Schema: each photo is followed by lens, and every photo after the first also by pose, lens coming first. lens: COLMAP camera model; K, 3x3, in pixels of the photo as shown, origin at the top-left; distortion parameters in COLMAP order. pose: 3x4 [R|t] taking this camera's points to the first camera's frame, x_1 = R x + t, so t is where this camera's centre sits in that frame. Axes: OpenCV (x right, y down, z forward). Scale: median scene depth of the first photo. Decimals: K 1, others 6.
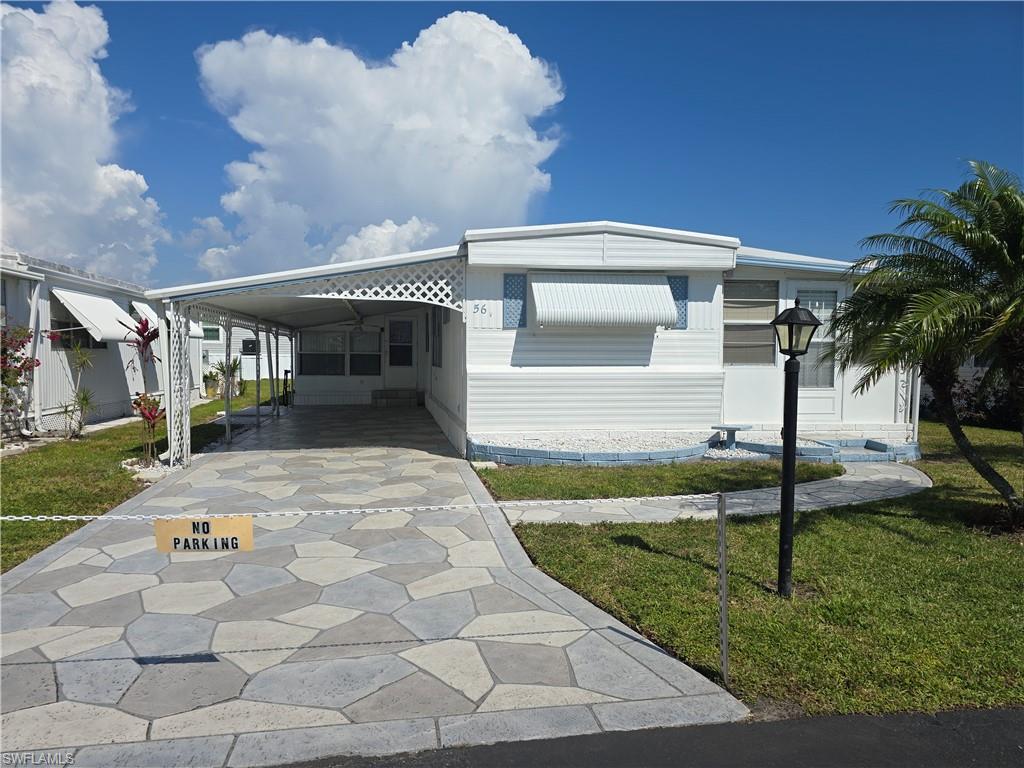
lens RADIAL K [[686.0, 0, 503.8], [0, 686.0, 385.5], [0, 0, 1]] dist [0.063766, -0.056677]
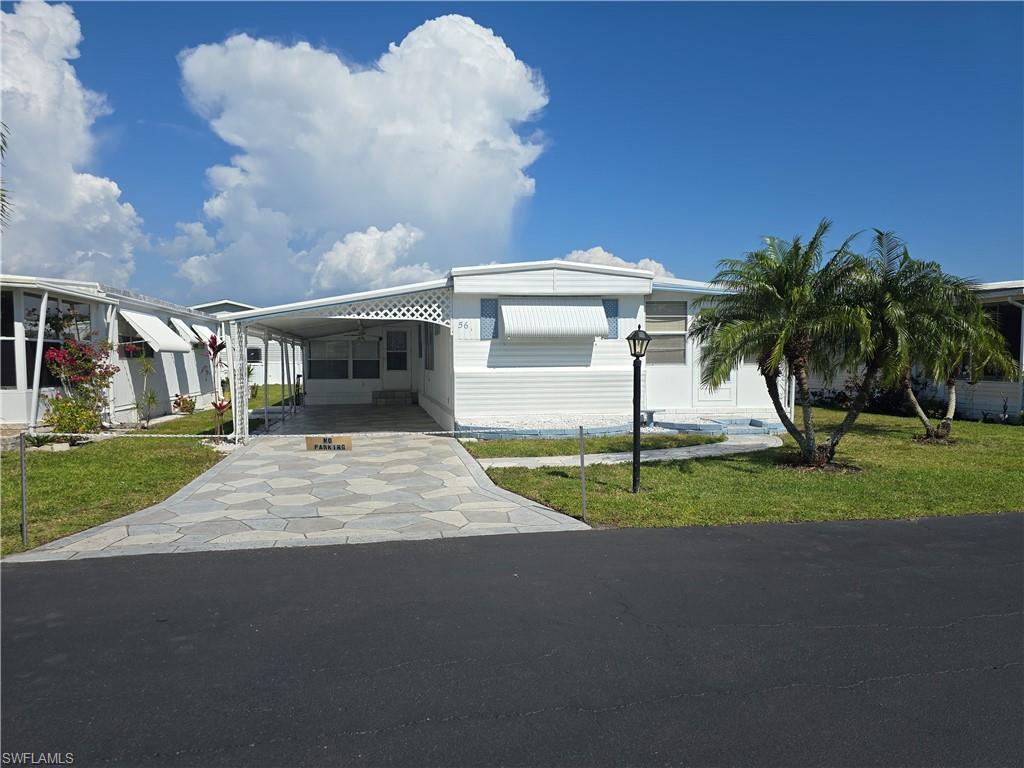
lens RADIAL K [[686.0, 0, 503.8], [0, 686.0, 385.5], [0, 0, 1]] dist [0.063766, -0.056677]
pose [[0.999763, -0.011390, 0.018545, 0.018310], [0.011527, 0.999907, -0.007265, 0.017269], [-0.018461, 0.007477, 0.999802, -0.343261]]
